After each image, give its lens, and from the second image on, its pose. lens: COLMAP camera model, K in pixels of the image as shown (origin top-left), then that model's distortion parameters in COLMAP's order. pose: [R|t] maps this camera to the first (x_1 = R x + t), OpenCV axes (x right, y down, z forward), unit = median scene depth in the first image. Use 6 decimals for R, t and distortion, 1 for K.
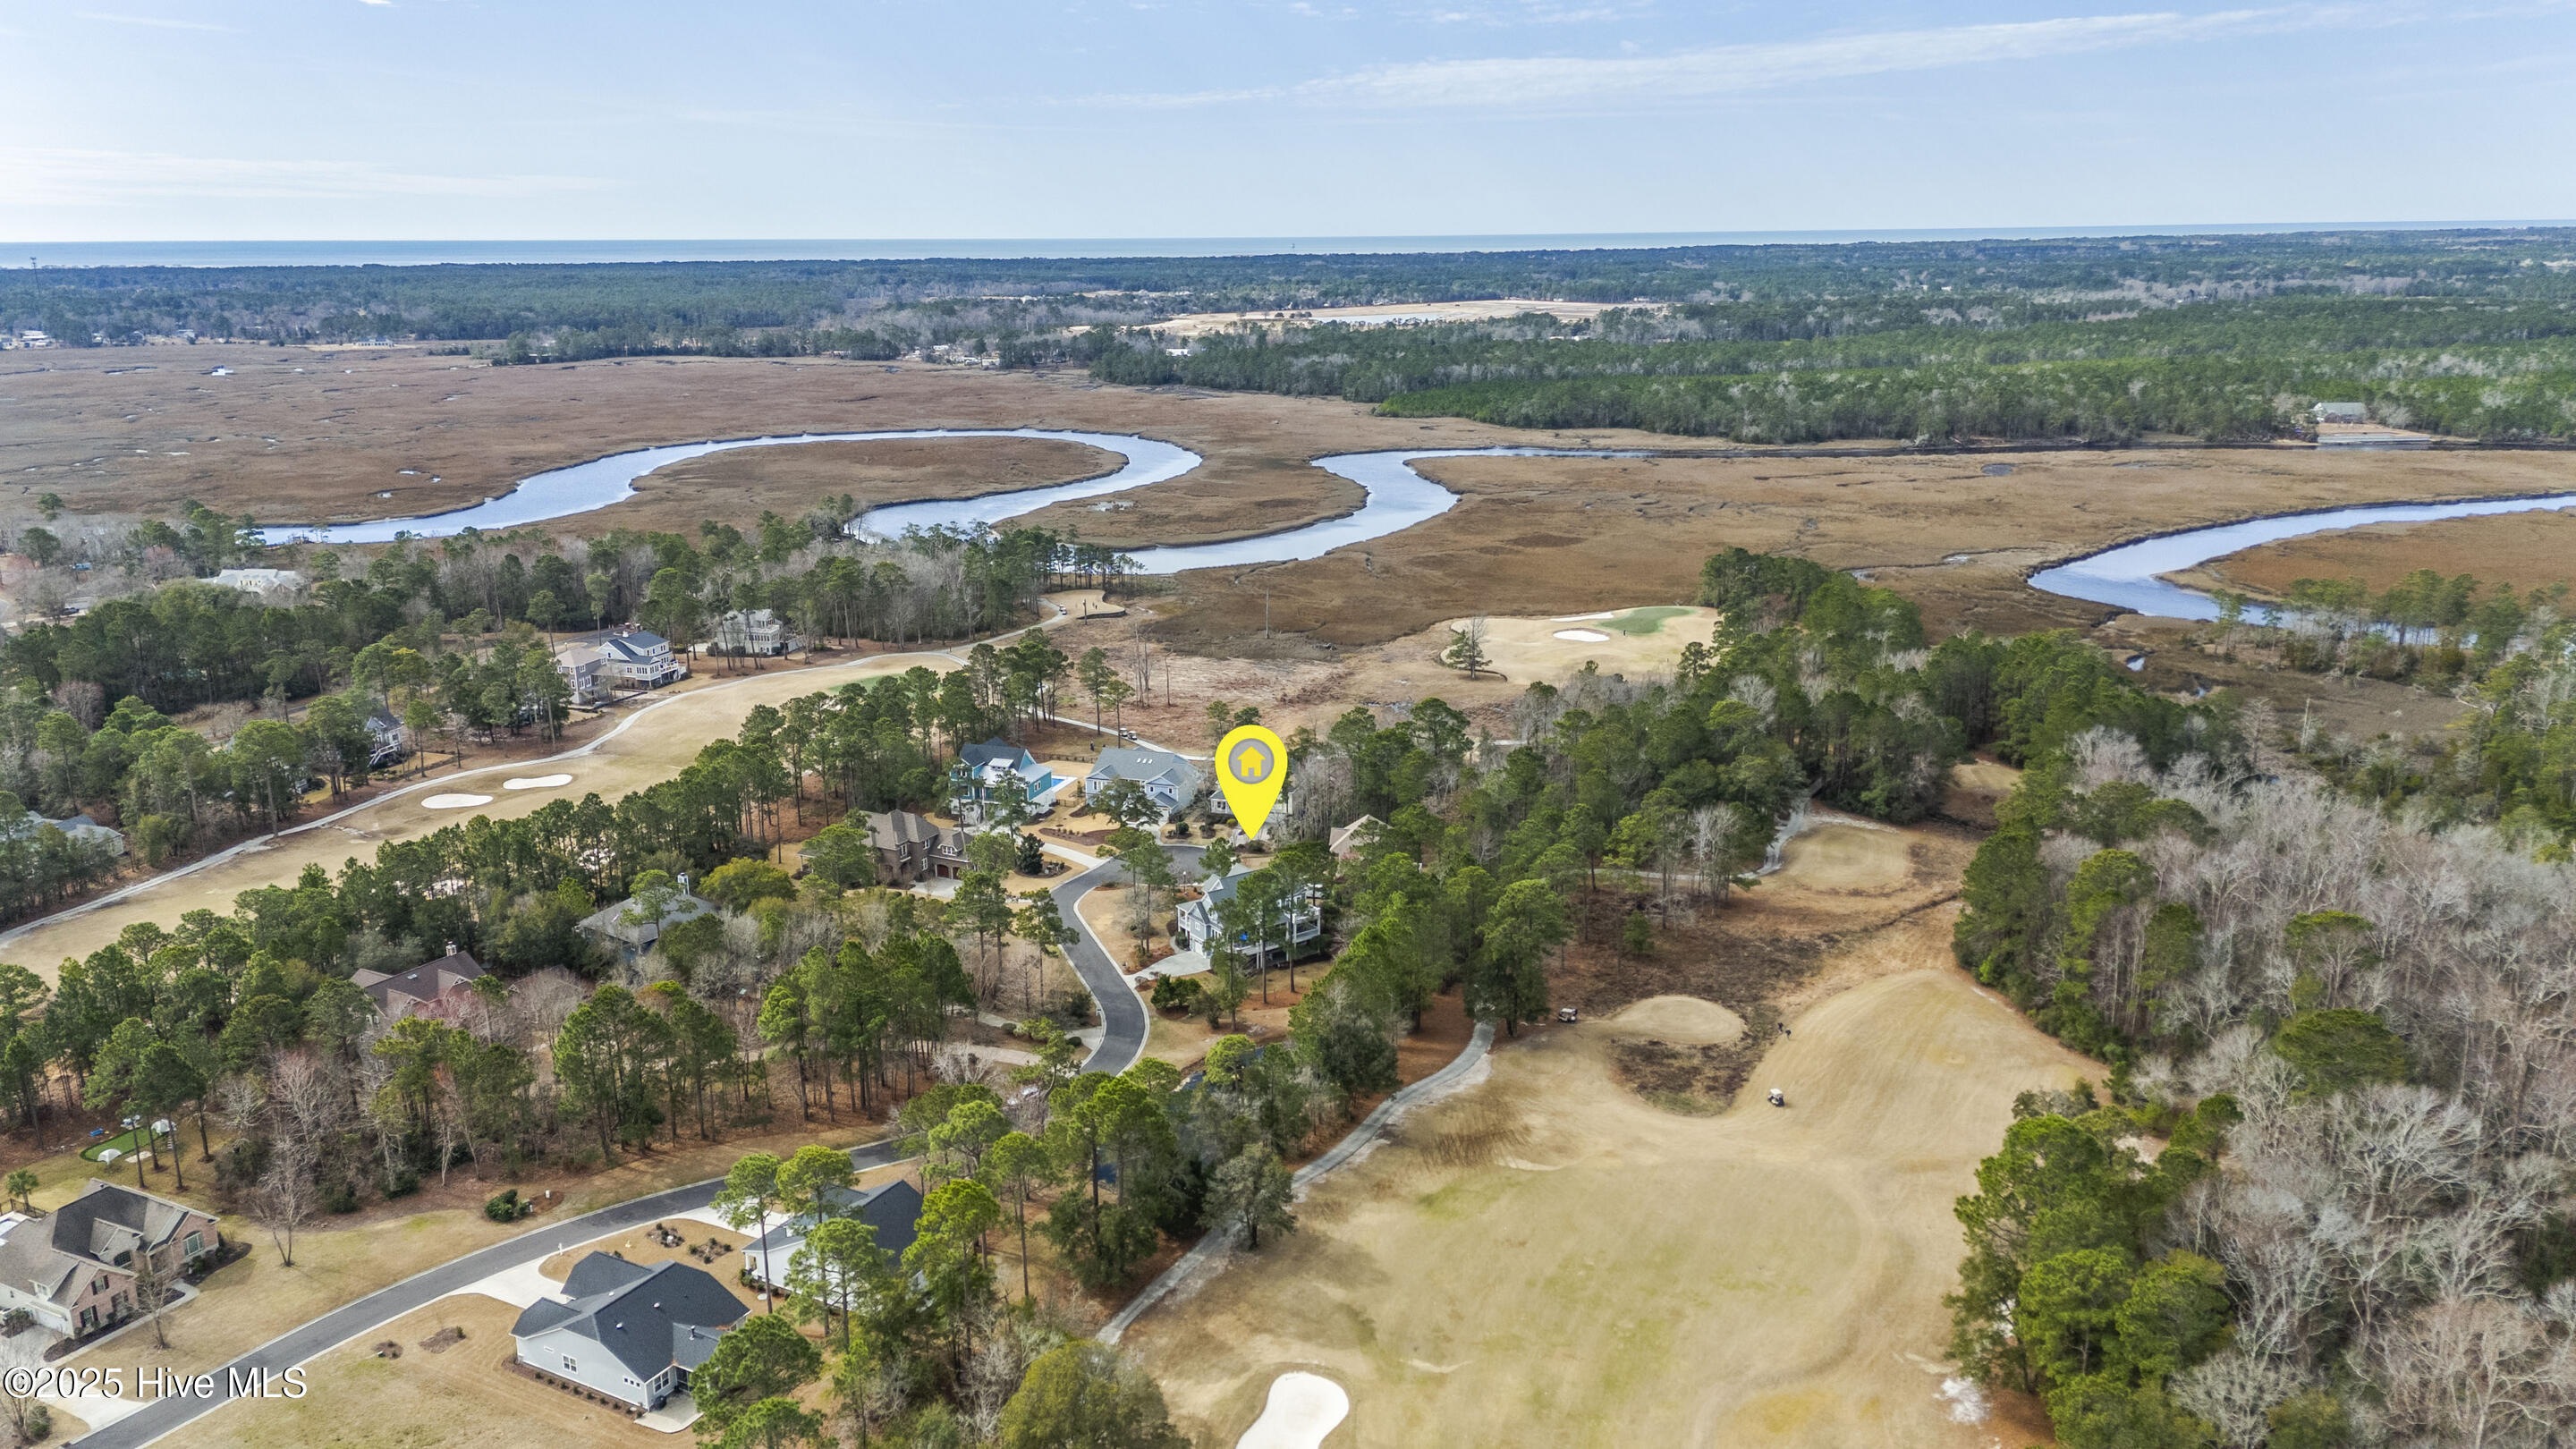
lens RADIAL K [[1917.8, 0, 1288.0], [0, 1917.8, 724.5], [0, 0, 1]] dist [0.004597, -0.000792]
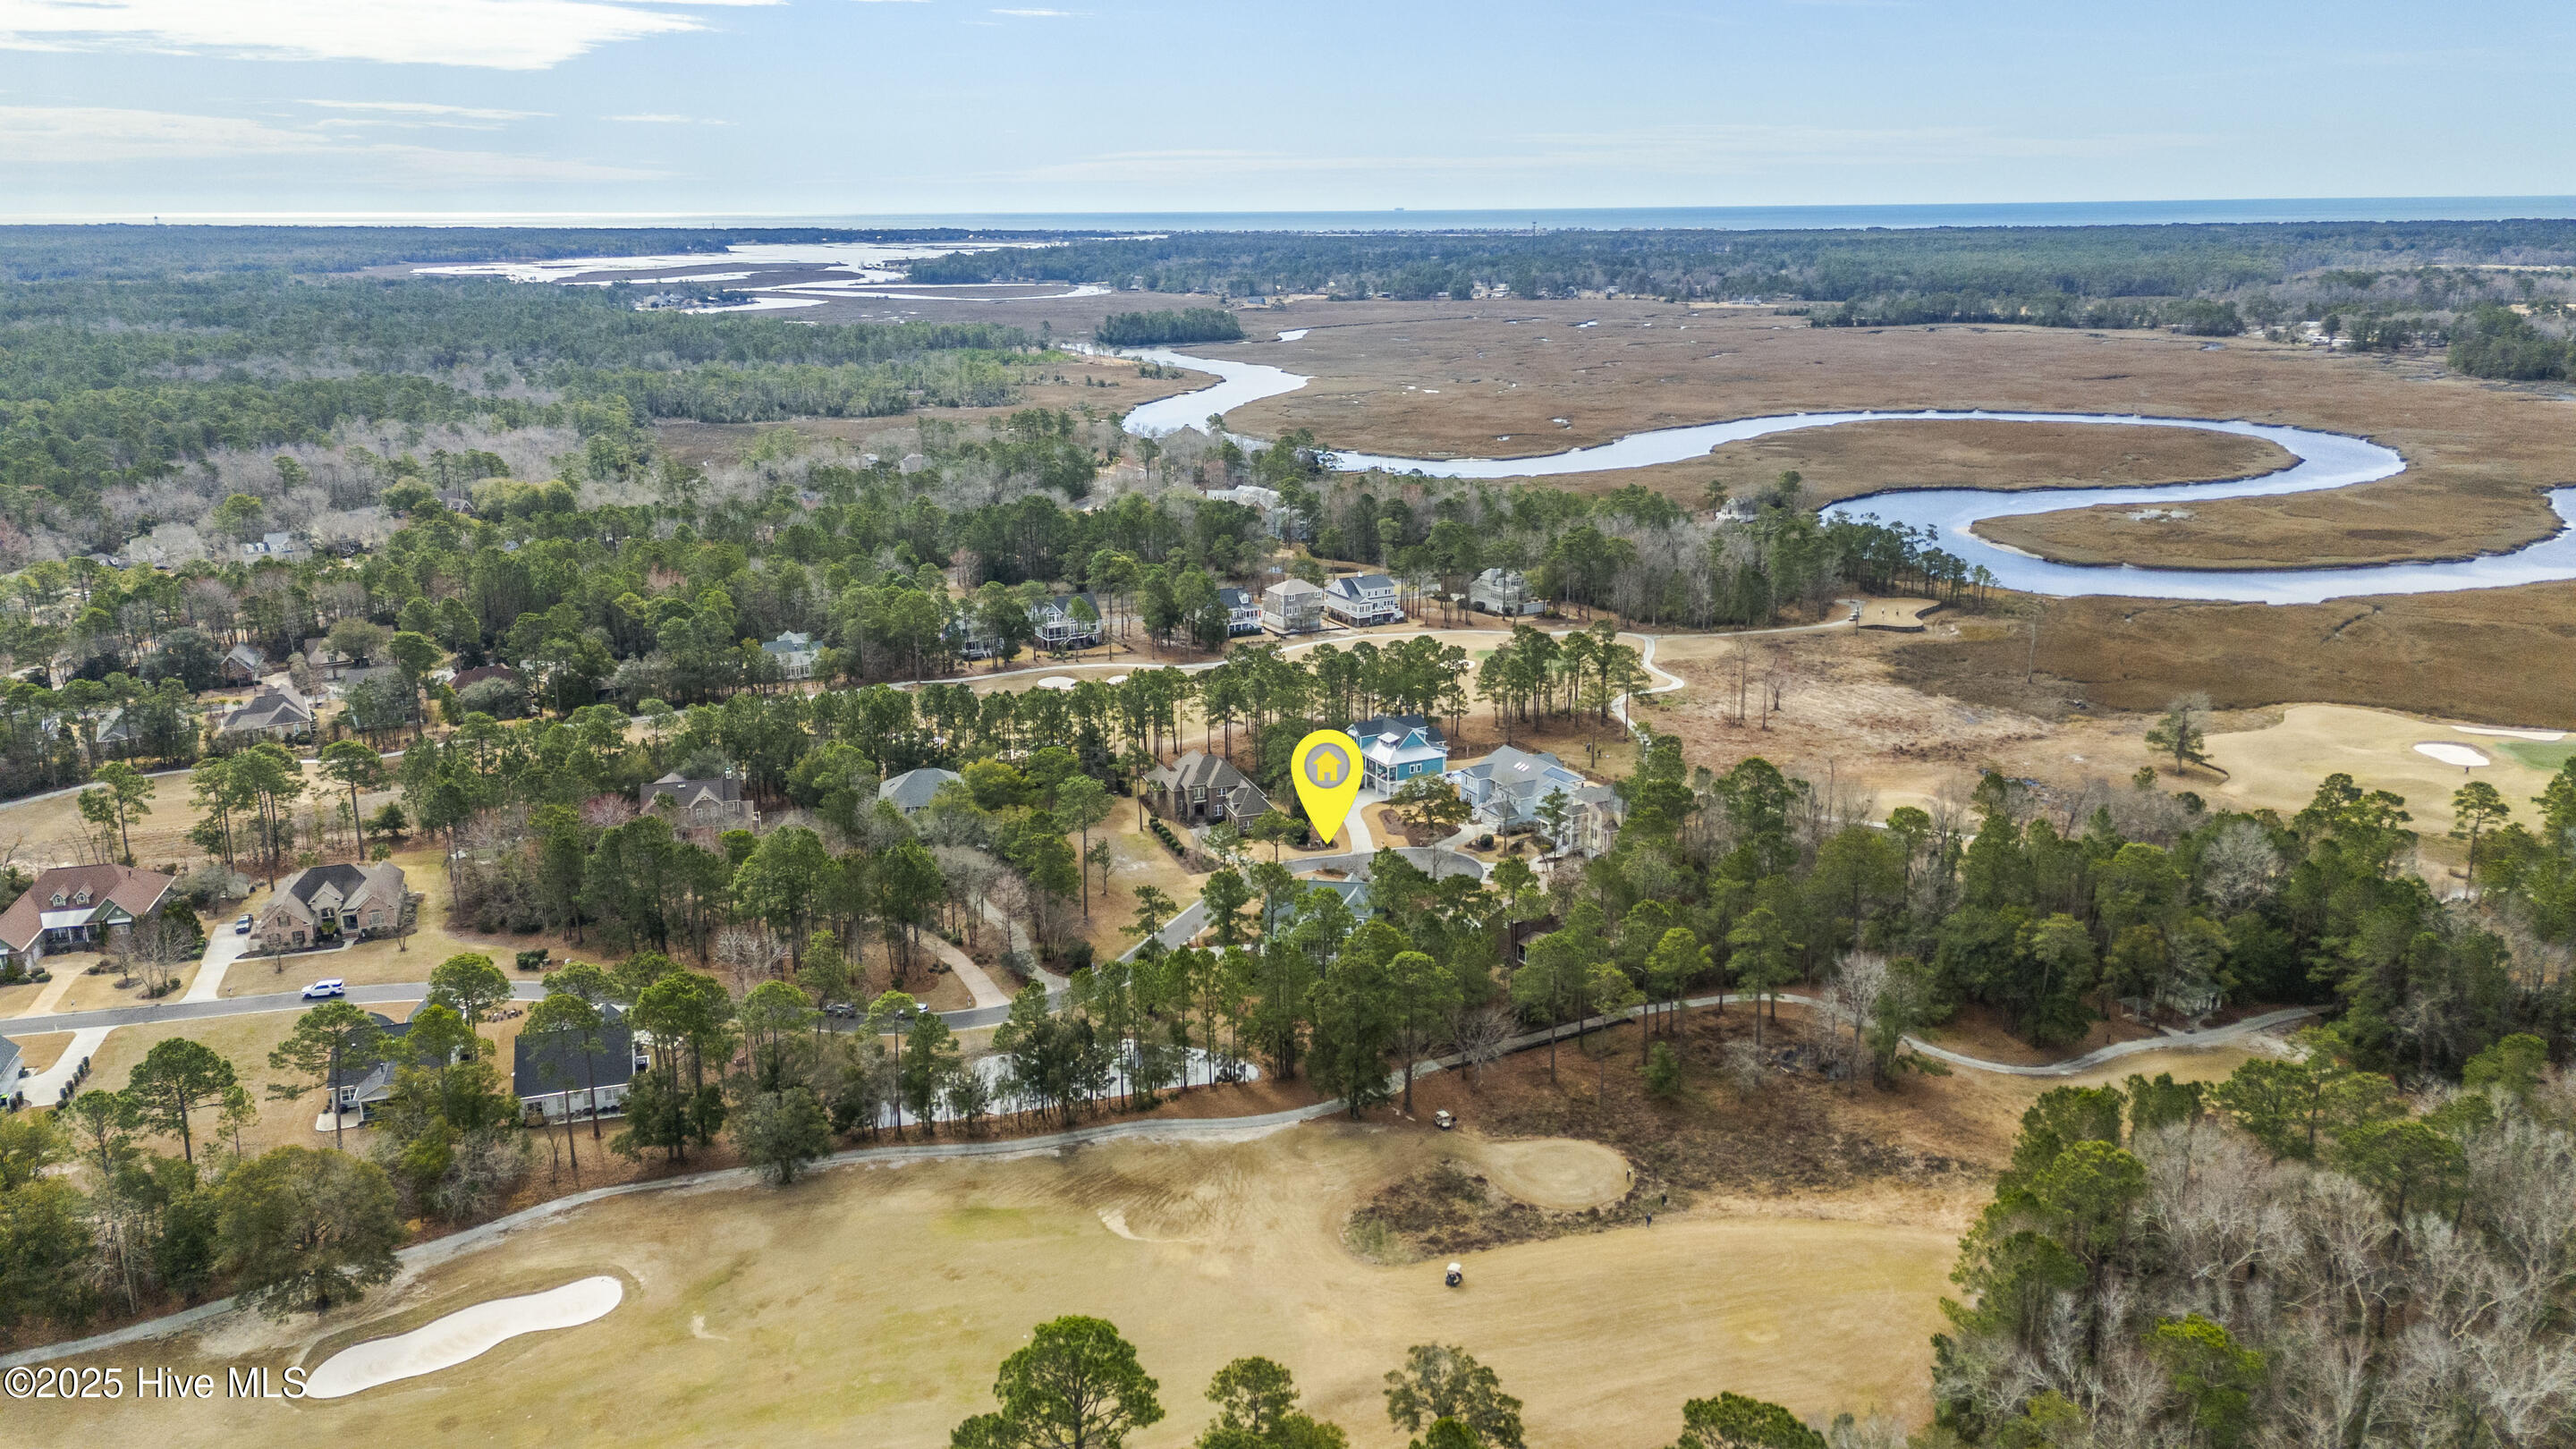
lens RADIAL K [[1917.8, 0, 1288.0], [0, 1917.8, 724.5], [0, 0, 1]] dist [0.004597, -0.000792]
pose [[0.702059, 0.178343, -0.689425, 0.194114], [-0.165153, 0.982513, 0.085981, -0.025031], [0.692703, 0.053497, 0.719236, 0.094978]]
